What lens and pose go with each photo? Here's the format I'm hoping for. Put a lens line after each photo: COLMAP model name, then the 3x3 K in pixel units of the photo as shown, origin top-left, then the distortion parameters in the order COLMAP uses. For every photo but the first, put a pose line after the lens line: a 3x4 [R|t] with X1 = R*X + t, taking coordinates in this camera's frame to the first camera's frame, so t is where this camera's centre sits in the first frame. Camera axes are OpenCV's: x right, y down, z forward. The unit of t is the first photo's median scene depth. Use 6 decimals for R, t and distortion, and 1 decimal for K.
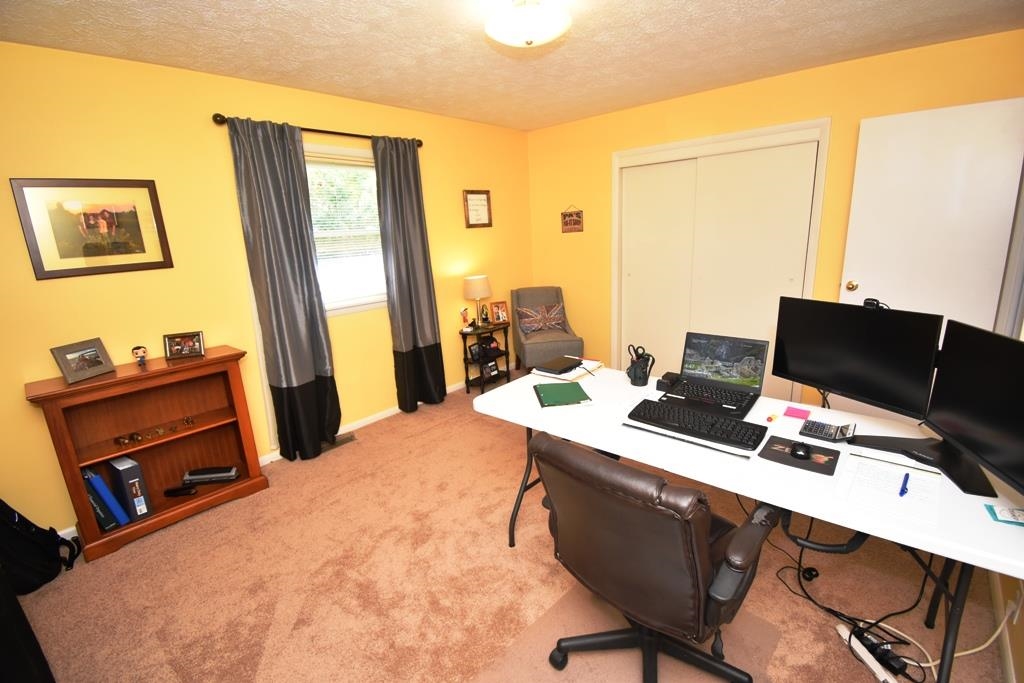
lens RADIAL K [[453.7, 0, 512.0], [0, 453.7, 341.5], [0, 0, 1]] dist [0.025113, -0.027077]
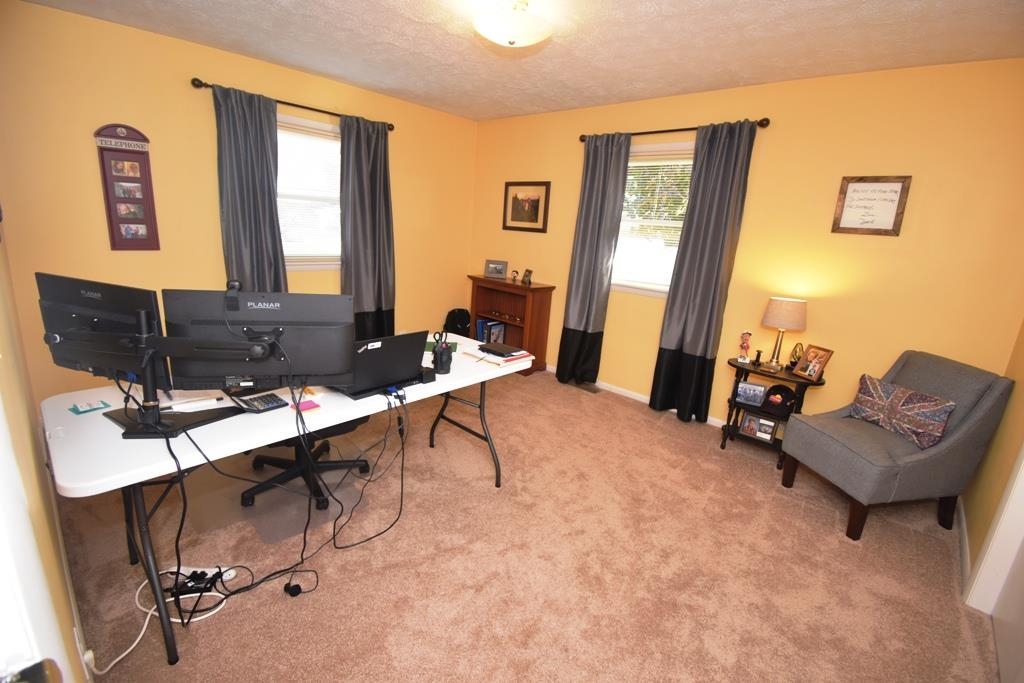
lens RADIAL K [[453.7, 0, 512.0], [0, 453.7, 341.5], [0, 0, 1]] dist [0.025113, -0.027077]
pose [[-0.026381, 0.299243, -0.953812, 0.980589], [-0.303747, 0.906632, 0.292843, -0.246890], [0.952388, 0.297443, 0.066976, 0.863369]]
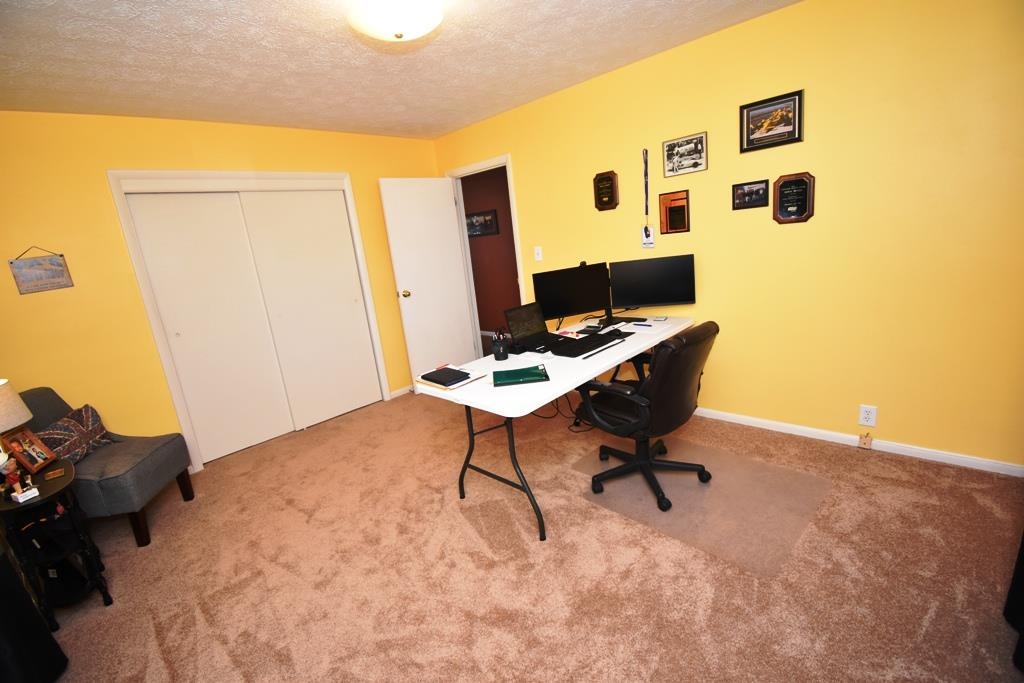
lens RADIAL K [[453.7, 0, 512.0], [0, 453.7, 341.5], [0, 0, 1]] dist [0.025113, -0.027077]
pose [[0.037661, -0.189791, 0.981102, -0.745944], [0.341775, 0.925036, 0.165825, -0.117802], [-0.939027, 0.329071, 0.099704, 0.672006]]
